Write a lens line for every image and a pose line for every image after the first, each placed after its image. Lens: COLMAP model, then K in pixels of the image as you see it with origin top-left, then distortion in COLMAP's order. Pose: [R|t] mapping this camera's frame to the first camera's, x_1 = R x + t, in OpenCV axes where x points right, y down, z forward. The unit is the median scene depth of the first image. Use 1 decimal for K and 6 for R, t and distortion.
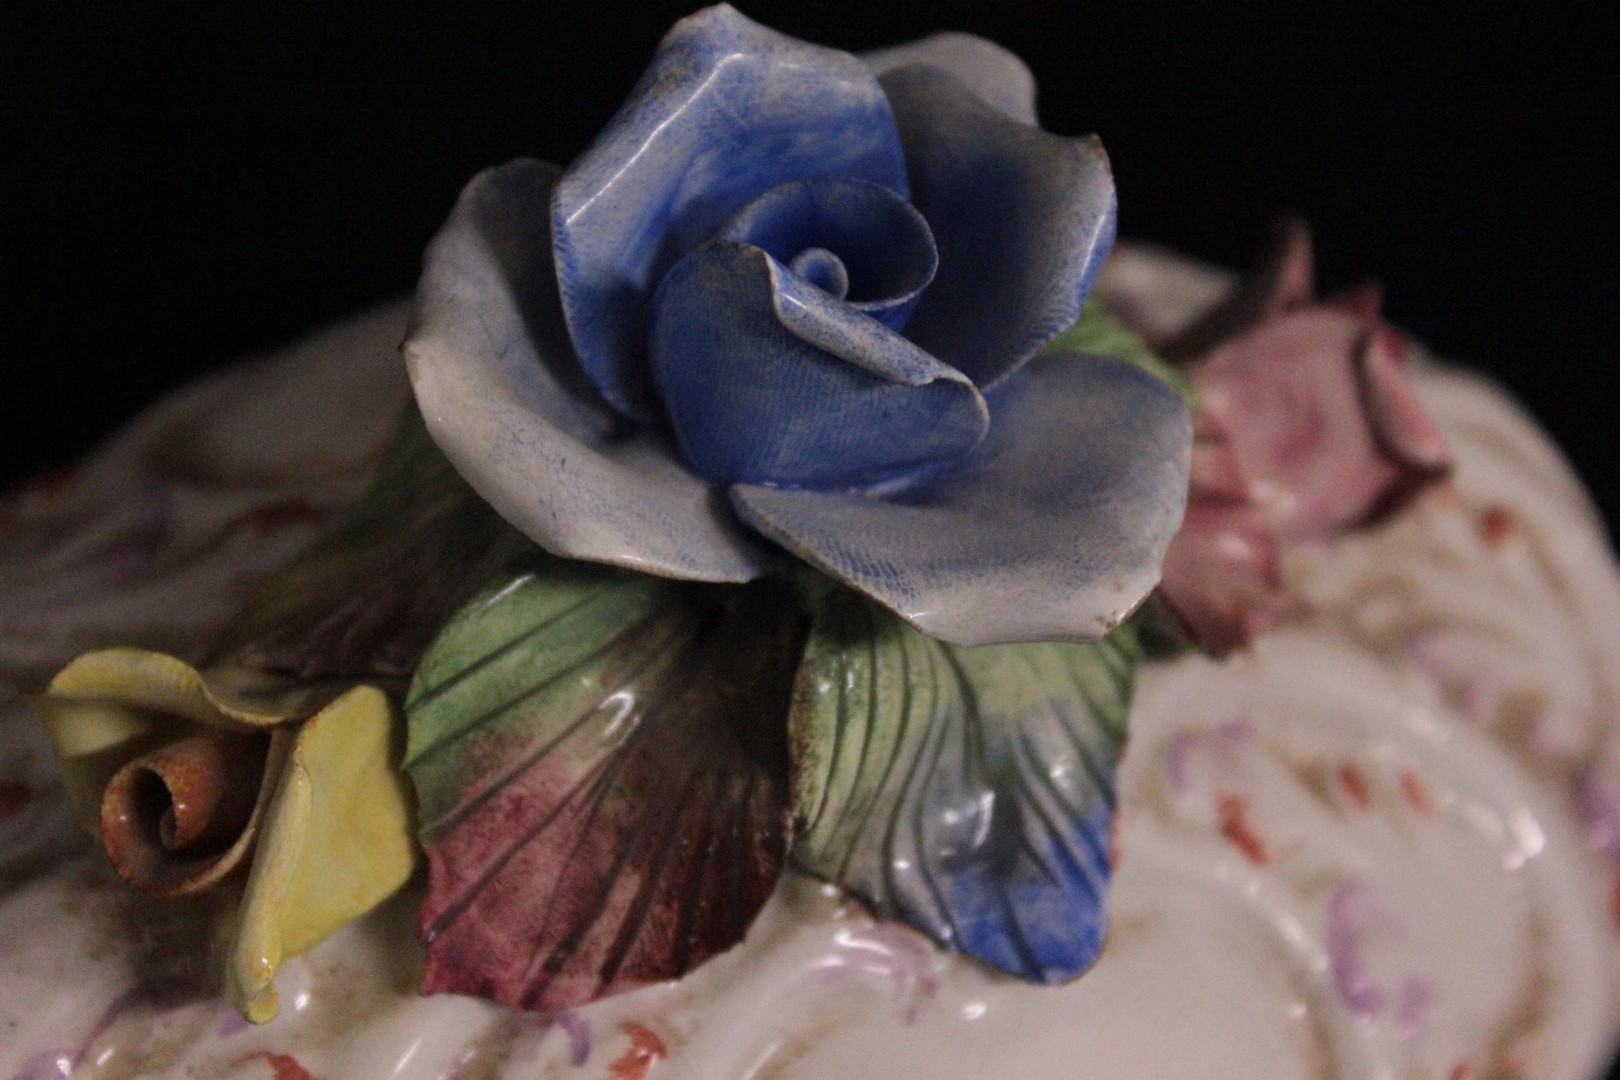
lens RADIAL K [[3600.3, 0, 816.6], [0, 3600.3, 535.0], [0, 0, 1]] dist [0.096054, 0.000000]
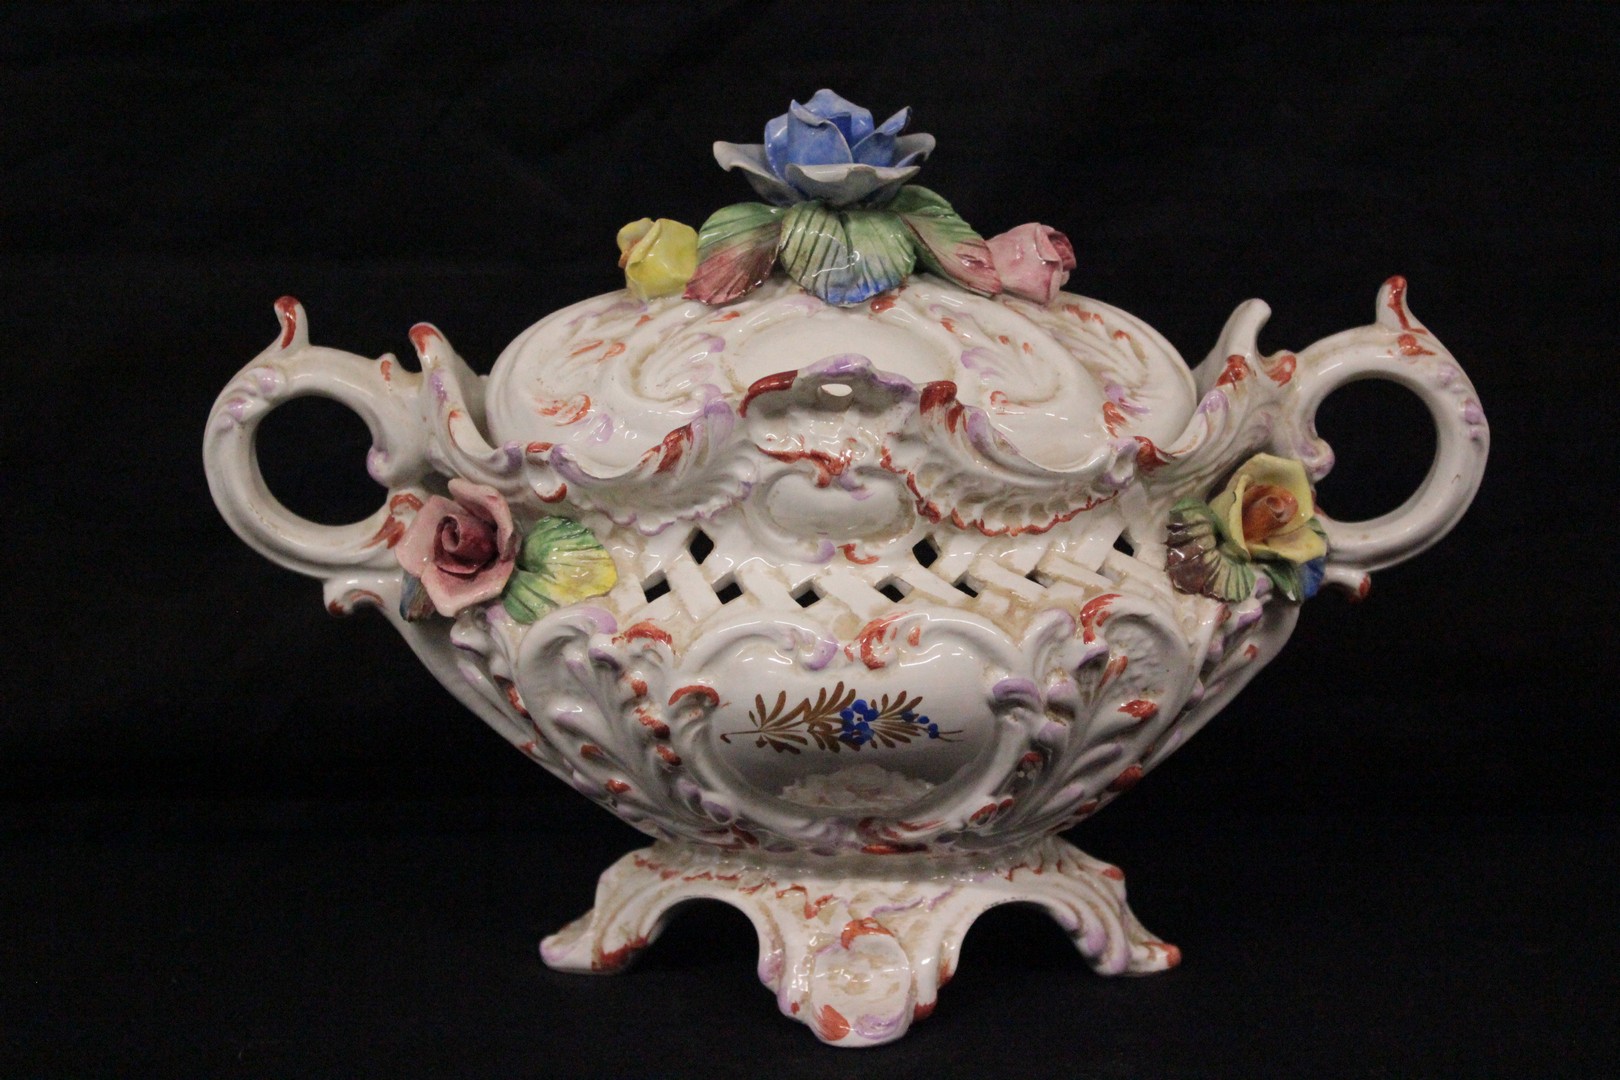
lens RADIAL K [[2971.2, 0, 814.5], [0, 2971.2, 547.0], [0, 0, 1]] dist [-0.000759, 0.000000]
pose [[0.843539, -0.047617, -0.534952, 1.579429], [-0.291038, 0.796603, -0.529831, 1.859687], [0.451374, 0.602624, 0.658108, -0.748540]]
